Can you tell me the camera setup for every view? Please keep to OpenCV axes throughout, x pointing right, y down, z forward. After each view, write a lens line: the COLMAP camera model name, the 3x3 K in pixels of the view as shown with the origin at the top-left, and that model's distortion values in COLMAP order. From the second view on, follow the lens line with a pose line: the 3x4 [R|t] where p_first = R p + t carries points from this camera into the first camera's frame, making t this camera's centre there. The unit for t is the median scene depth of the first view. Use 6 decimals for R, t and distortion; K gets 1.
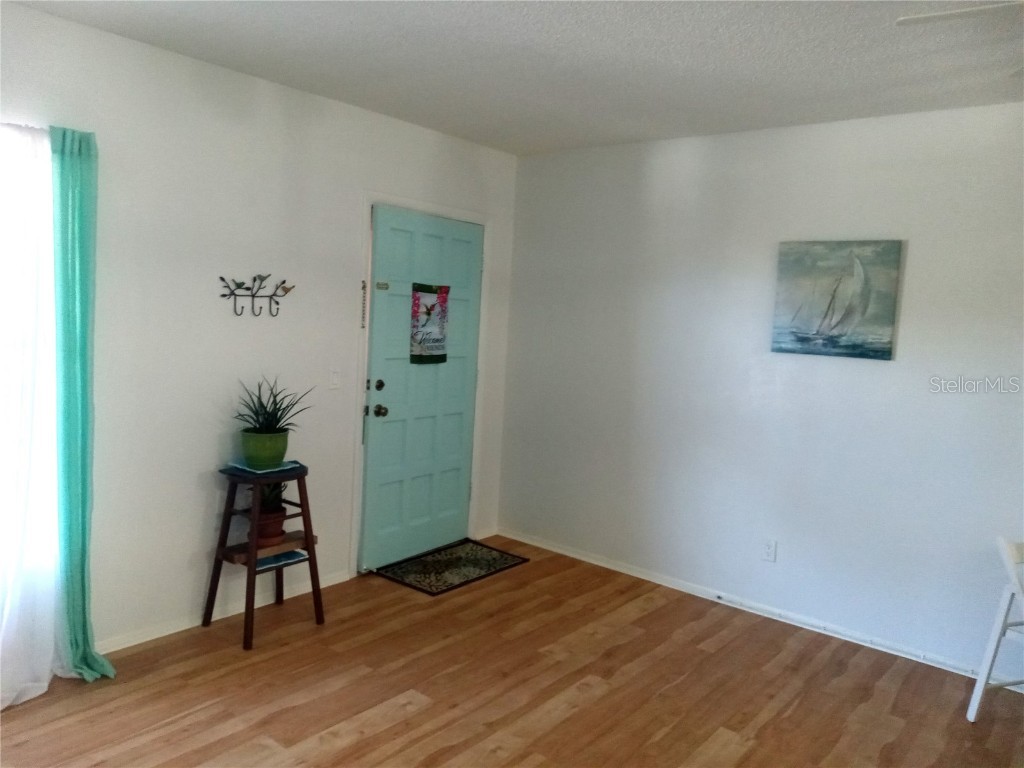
lens RADIAL K [[770.3, 0, 517.1], [0, 770.3, 387.0], [0, 0, 1]] dist [0.054324, -0.087086]
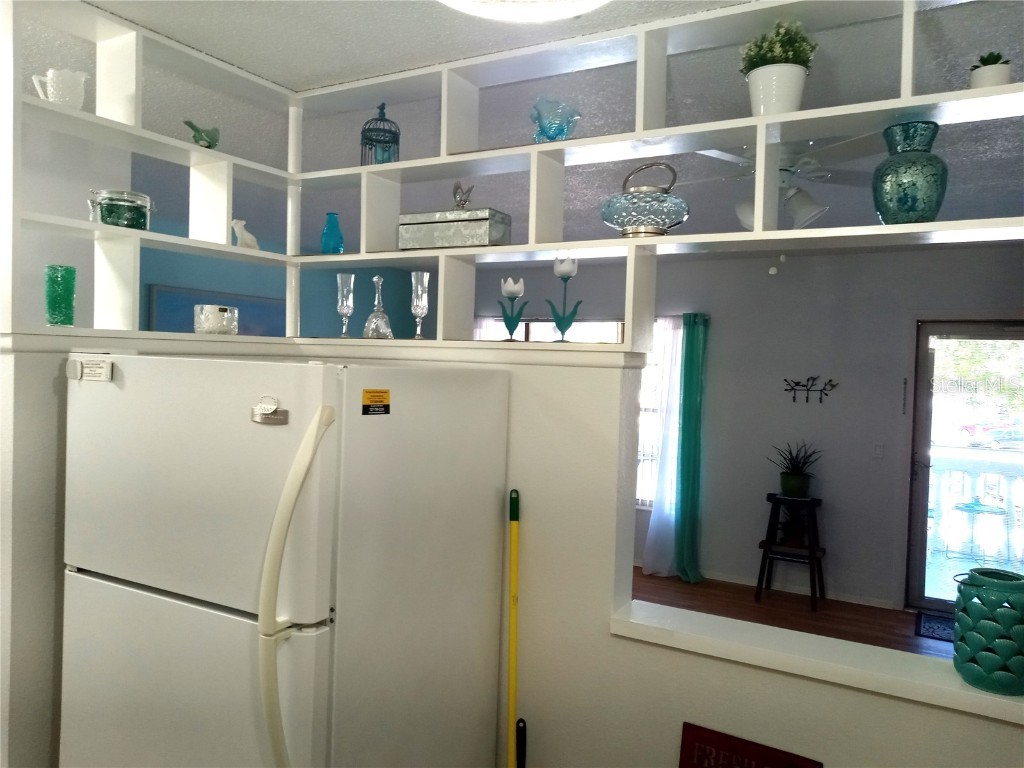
lens RADIAL K [[770.3, 0, 517.1], [0, 770.3, 387.0], [0, 0, 1]] dist [0.054324, -0.087086]
pose [[0.155845, -0.016428, -0.987645, 1.139553], [-0.117852, 0.992411, -0.035104, 0.001767], [0.980726, 0.121866, 0.152726, 0.175200]]
